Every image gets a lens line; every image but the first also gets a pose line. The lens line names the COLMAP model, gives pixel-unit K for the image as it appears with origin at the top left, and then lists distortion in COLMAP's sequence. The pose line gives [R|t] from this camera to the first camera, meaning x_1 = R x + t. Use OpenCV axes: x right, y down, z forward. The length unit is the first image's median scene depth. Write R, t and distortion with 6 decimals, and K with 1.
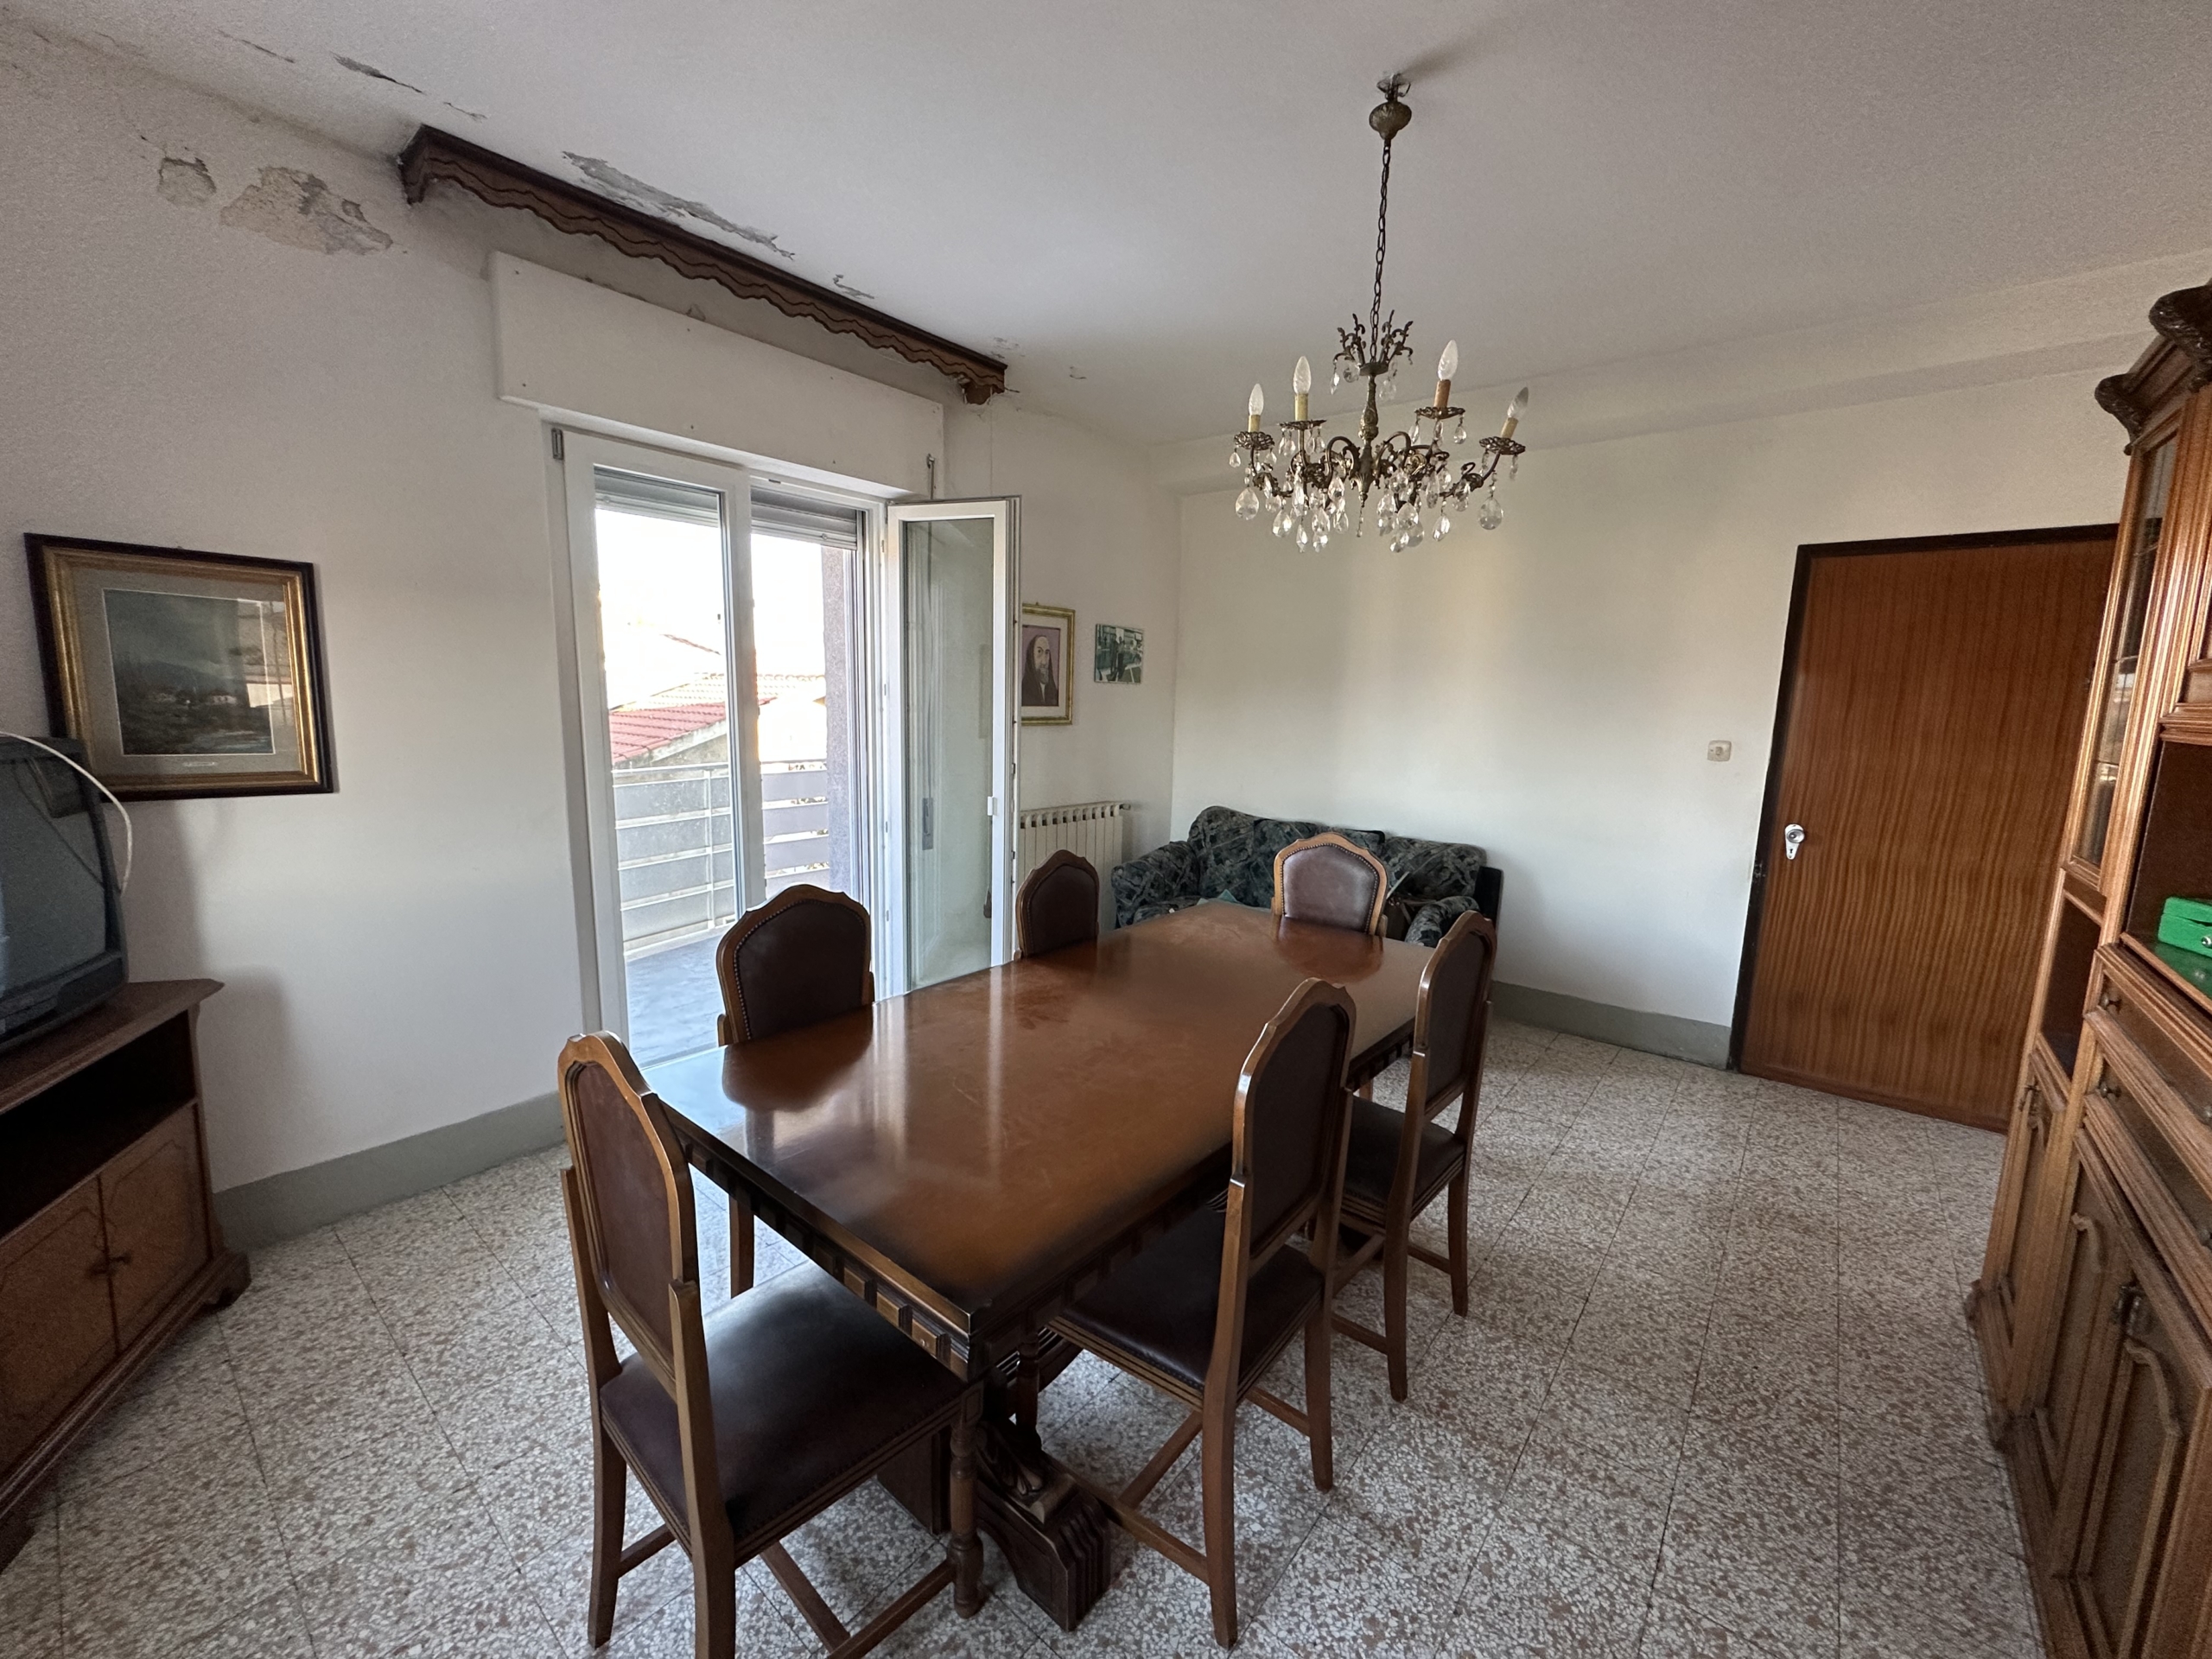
lens RADIAL K [[878.0, 0, 1108.0], [0, 878.0, 825.1], [0, 0, 1]] dist [-0.002080, 0.000043]
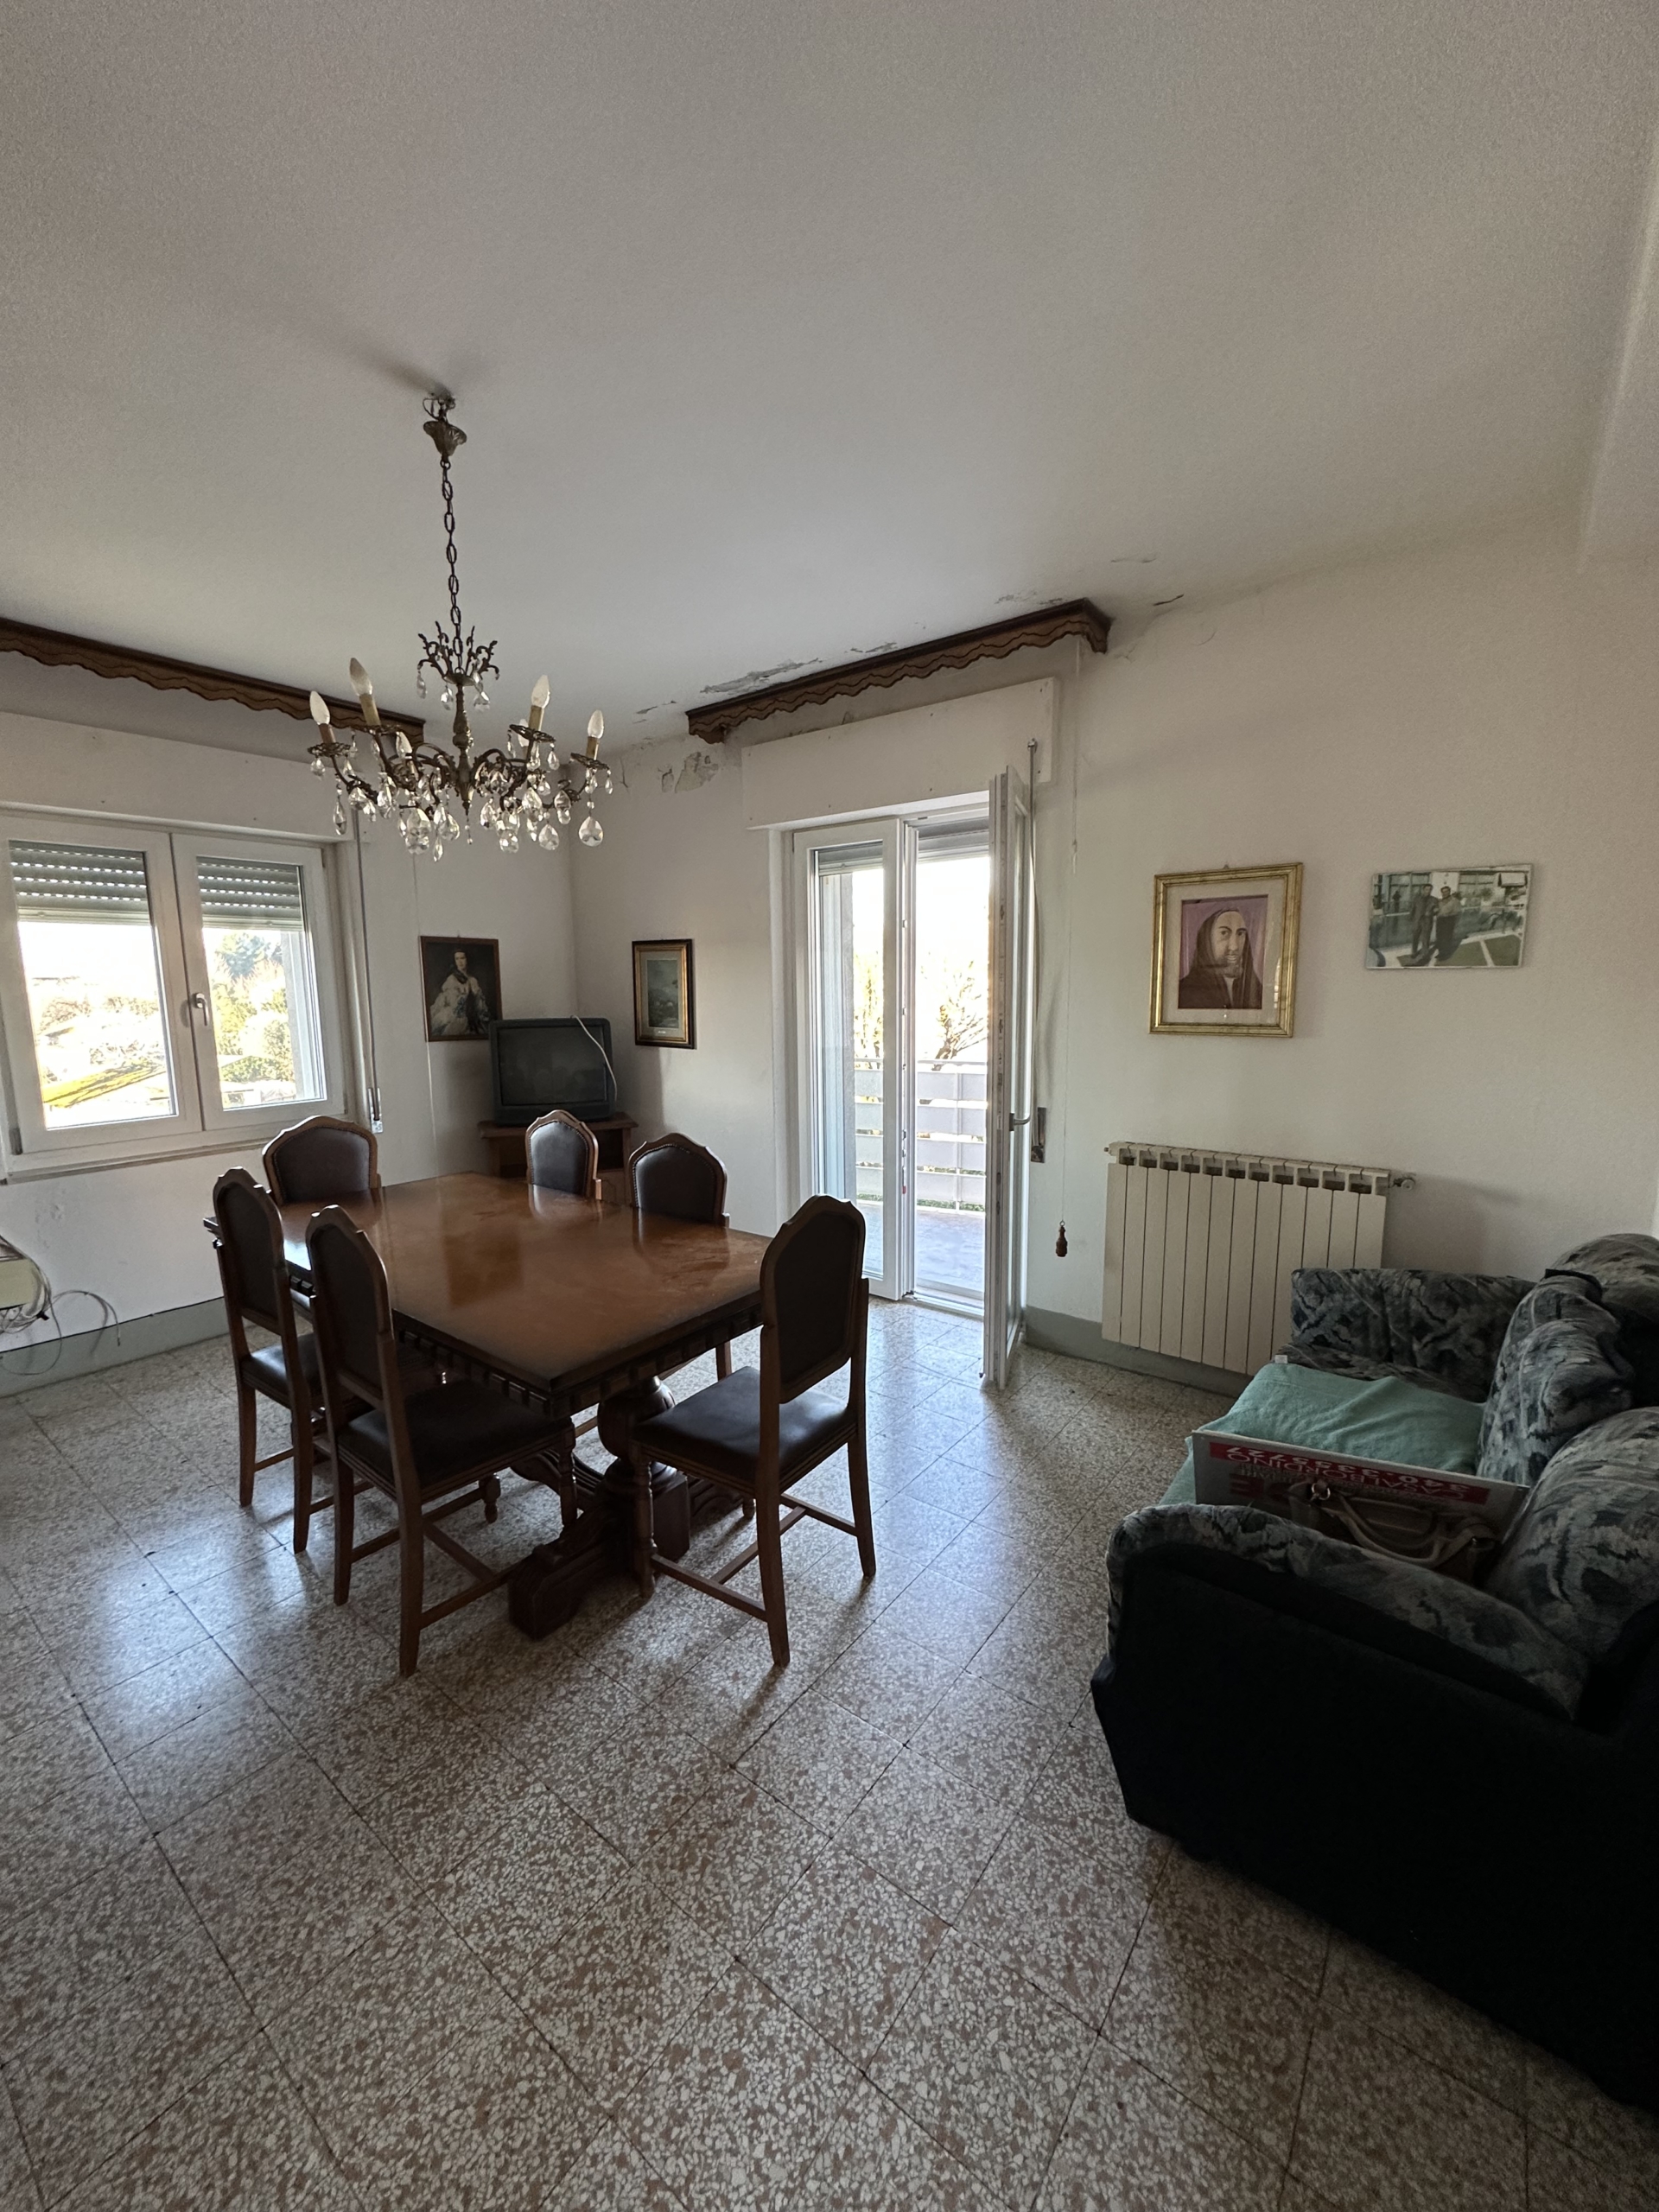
lens RADIAL K [[878.0, 0, 833.7], [0, 878.0, 1106.0], [0, 0, 1]] dist [-0.002080, 0.000043]
pose [[0.034849, 0.115280, -0.992722, 0.639924], [-0.134828, 0.984786, 0.109626, -0.094632], [0.990256, 0.130026, 0.049862, 0.670209]]
